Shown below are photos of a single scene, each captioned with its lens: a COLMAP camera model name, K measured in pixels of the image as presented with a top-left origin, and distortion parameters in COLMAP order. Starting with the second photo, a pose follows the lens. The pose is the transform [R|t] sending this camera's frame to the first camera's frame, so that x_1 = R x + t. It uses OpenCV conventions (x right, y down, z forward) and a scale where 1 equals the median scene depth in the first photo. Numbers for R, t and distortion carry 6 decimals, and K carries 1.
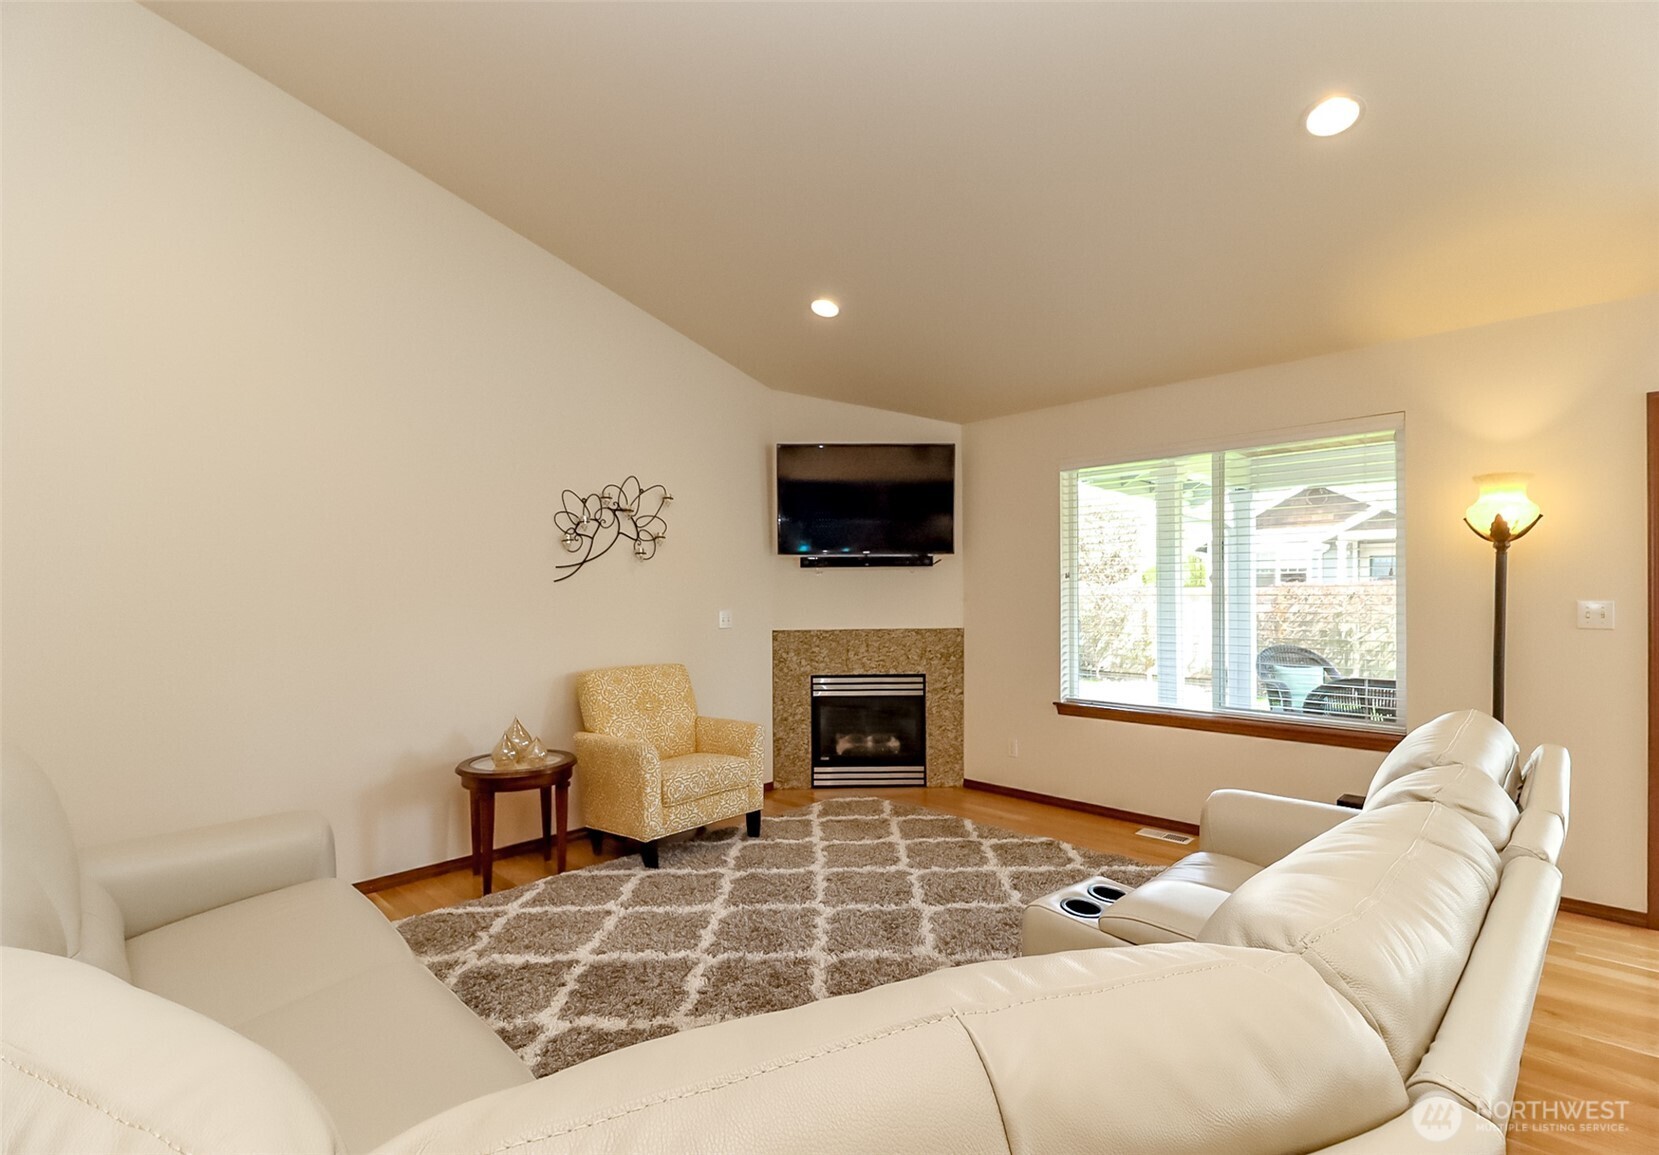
lens RADIAL K [[756.7, 0, 836.1], [0, 756.7, 590.5], [0, 0, 1]] dist [0.029449, -0.020695]
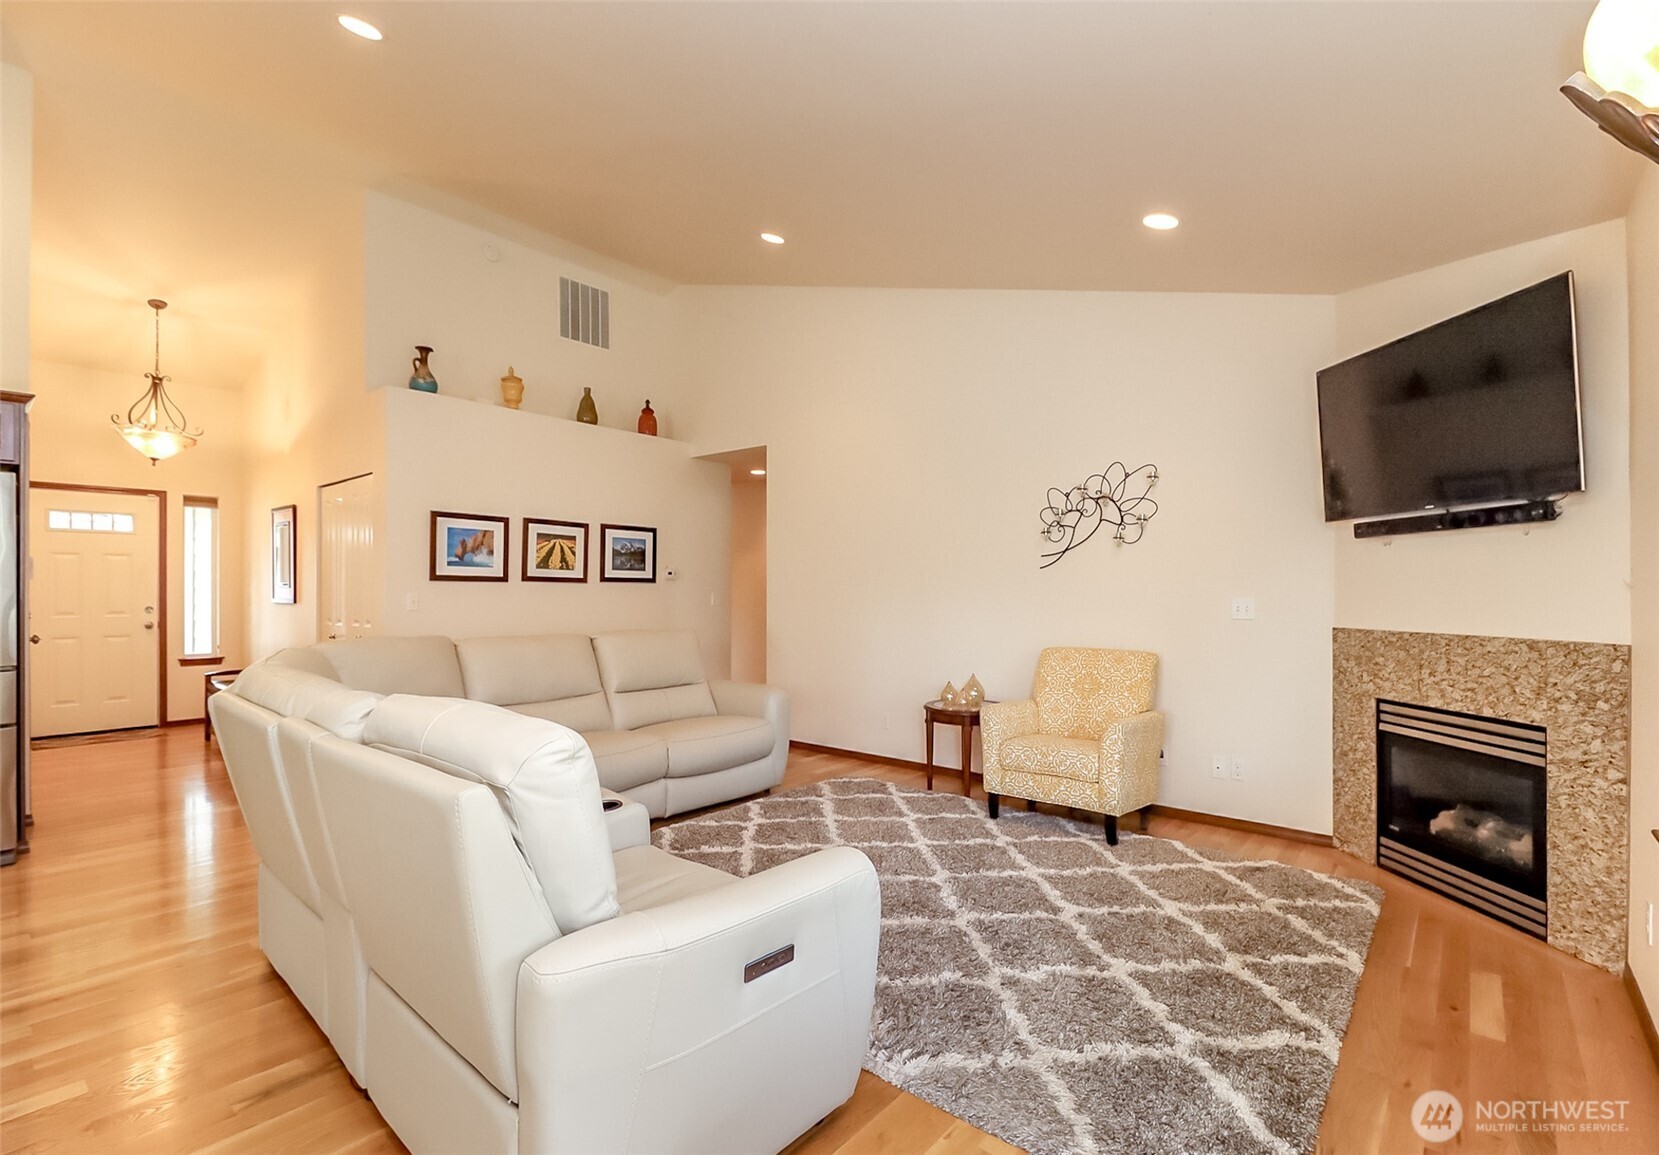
lens RADIAL K [[756.7, 0, 836.1], [0, 756.7, 590.5], [0, 0, 1]] dist [0.029449, -0.020695]
pose [[0.068284, 0.006935, -0.997642, 0.610870], [0.005941, 0.999955, 0.007358, 0.009193], [0.997648, -0.006430, 0.068239, 0.477496]]
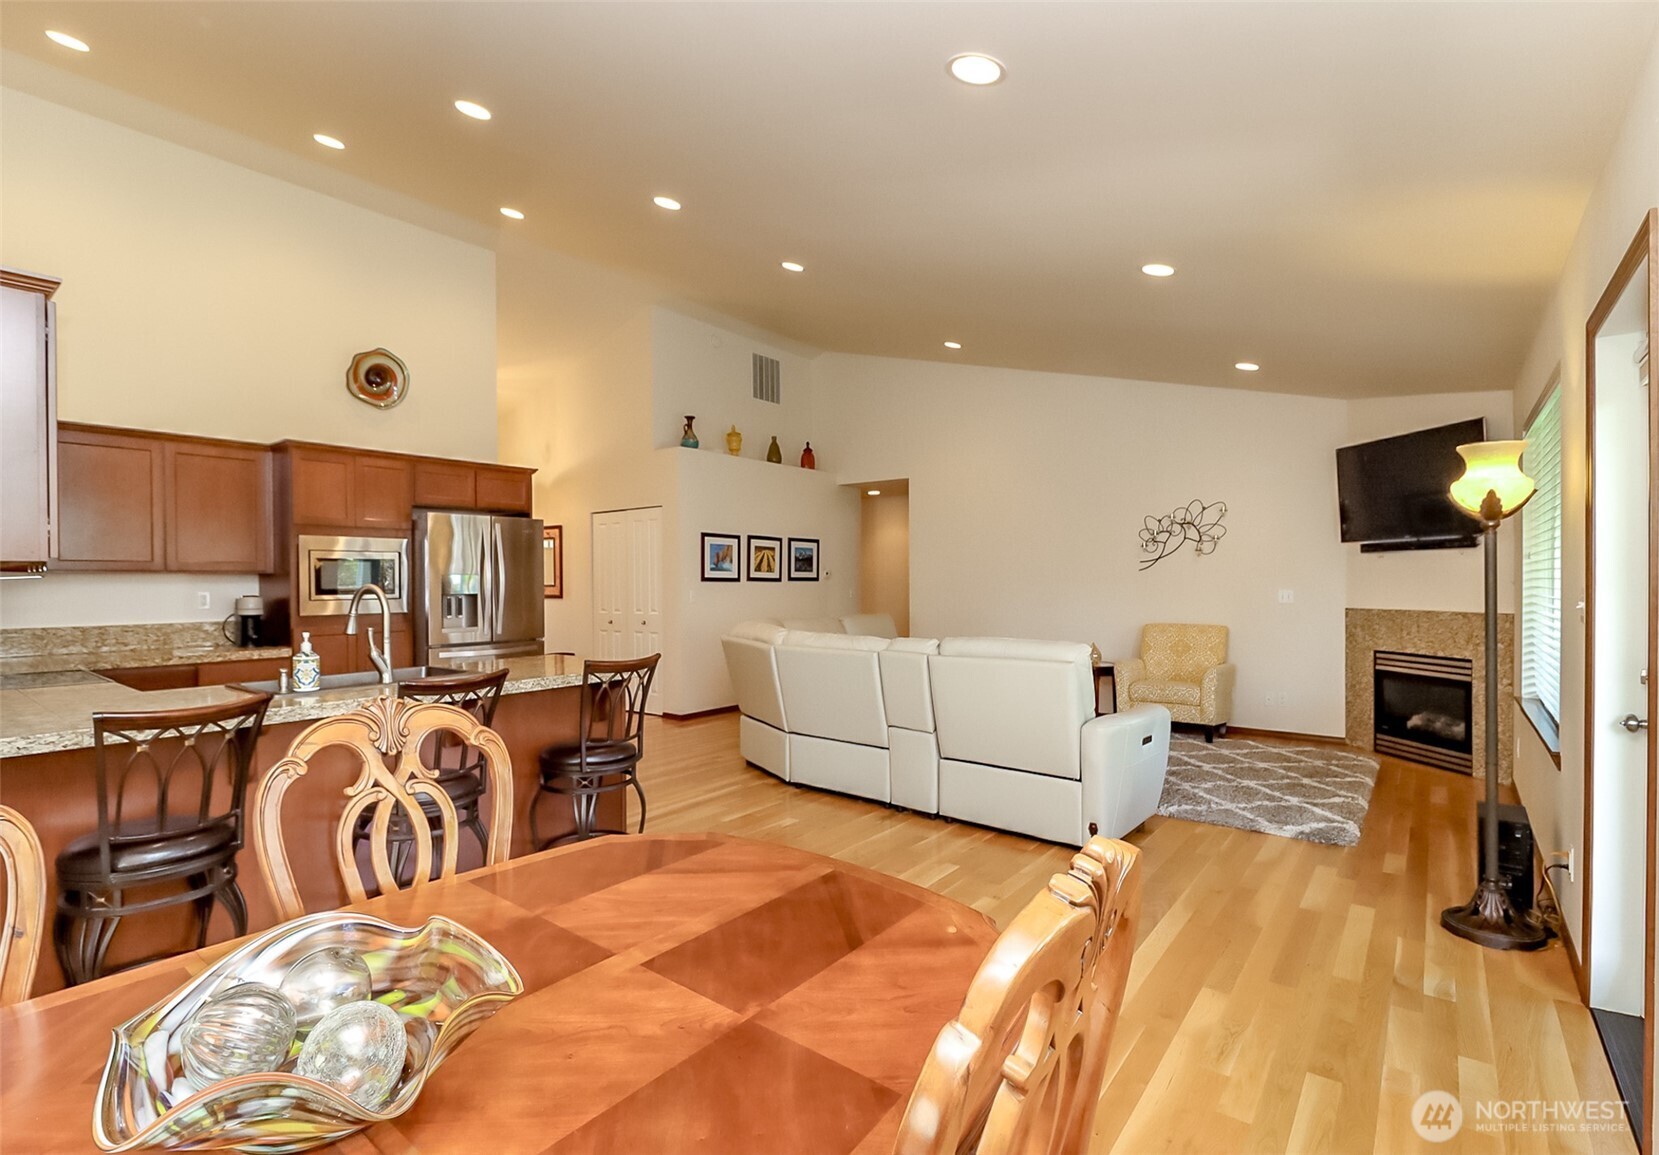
lens RADIAL K [[776.9, 0, 792.0], [0, 776.9, 590.9], [0, 0, 1]] dist [0.037452, -0.023659]
pose [[0.075795, 0.018268, -0.996956, 1.051849], [0.013865, 0.999716, 0.019373, -0.008556], [0.997027, -0.015291, 0.075520, 0.065055]]
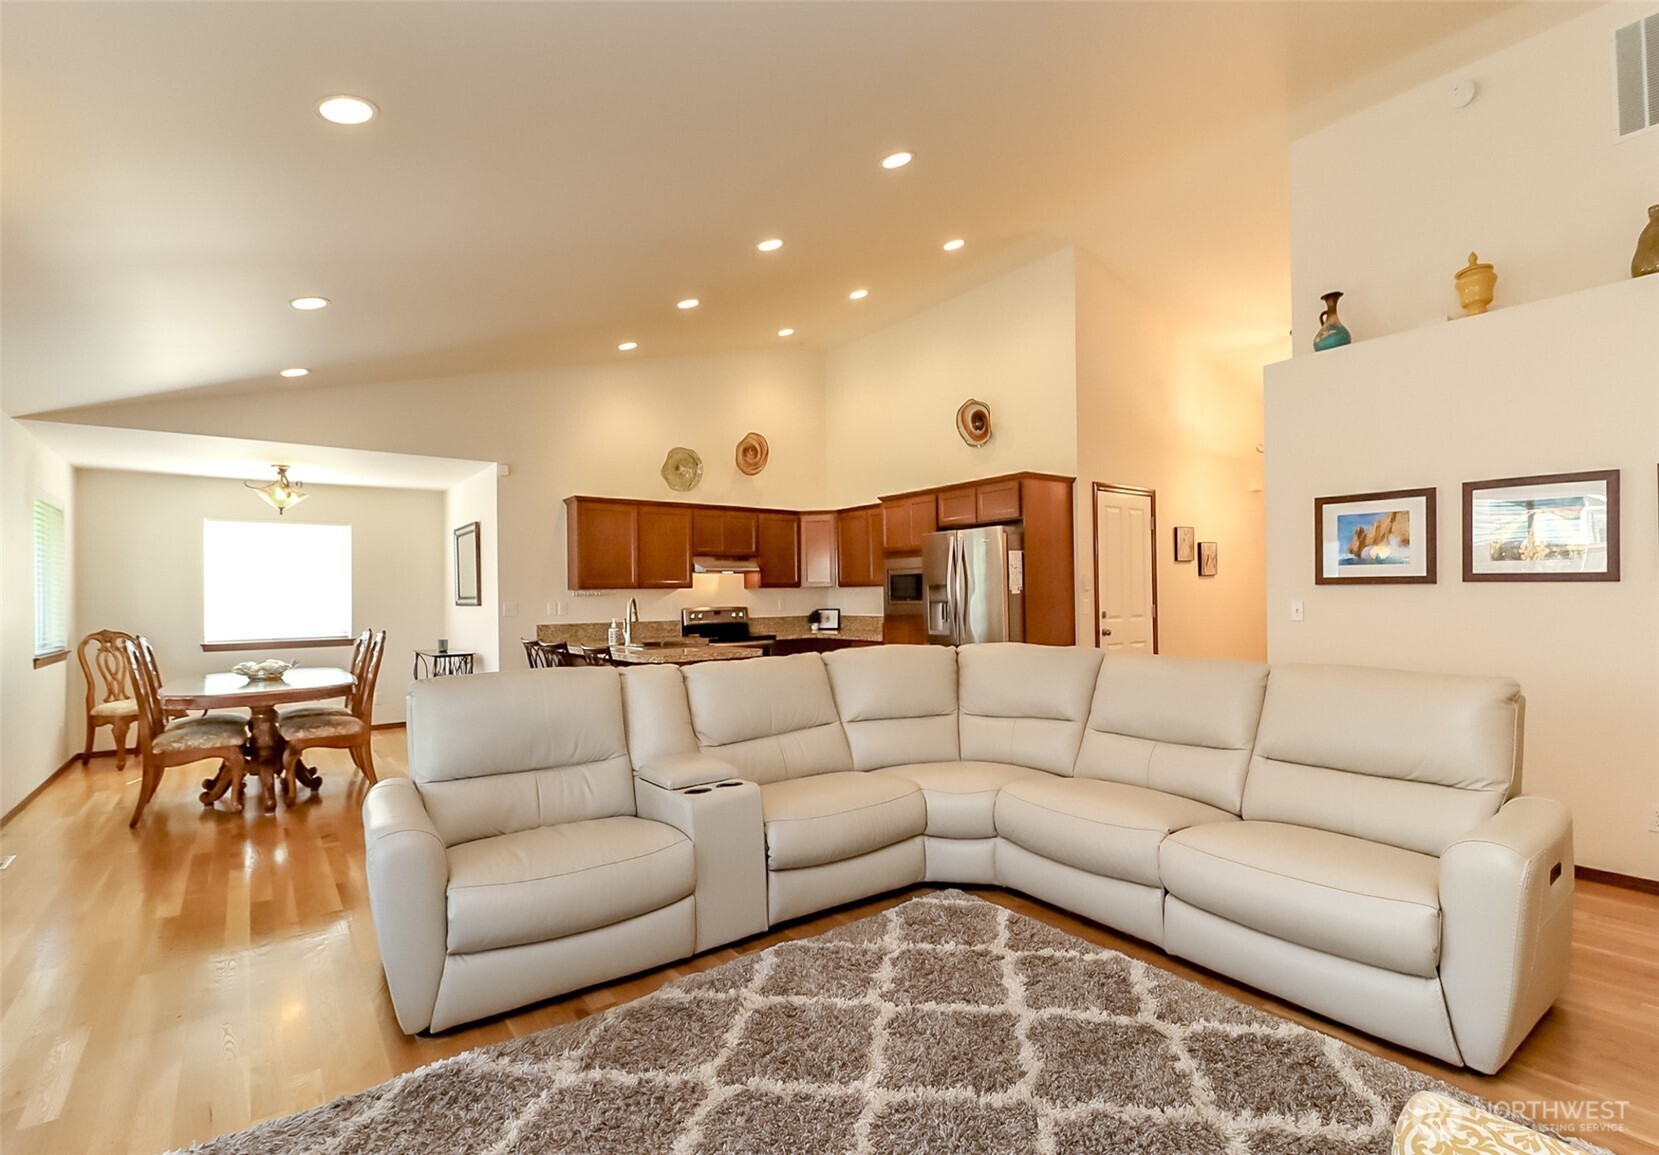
lens RADIAL K [[783.1, 0, 829.5], [0, 783.1, 577.5], [0, 0, 1]] dist [0.019946, -0.000059]
pose [[-0.986011, 0.024864, 0.164815, -0.065581], [0.019771, 0.999277, -0.032469, 0.009364], [-0.165503, -0.028756, -0.985790, 0.931218]]
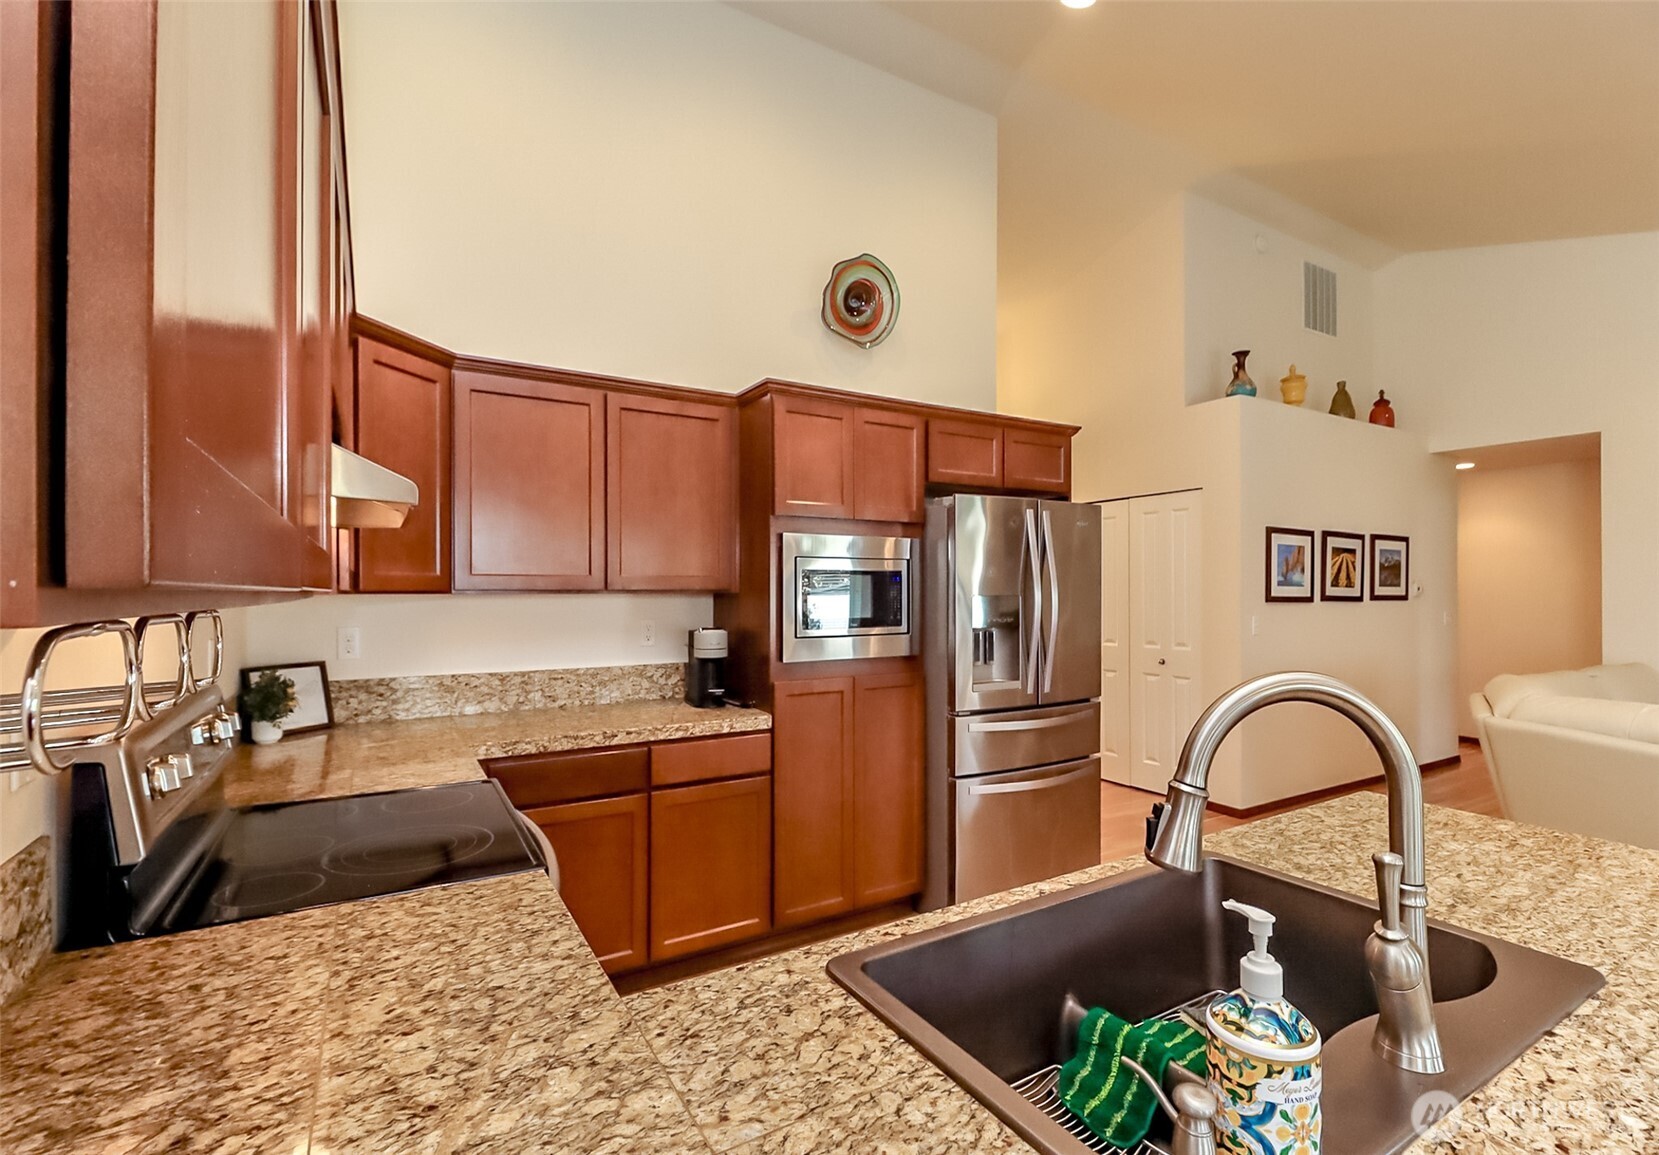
lens RADIAL K [[756.7, 0, 836.1], [0, 756.7, 590.5], [0, 0, 1]] dist [0.029449, -0.020695]
pose [[-0.252259, 0.007664, -0.967629, 0.602709], [0.009660, 0.999939, 0.005402, -0.024899], [0.967612, -0.007985, -0.252317, -0.271949]]
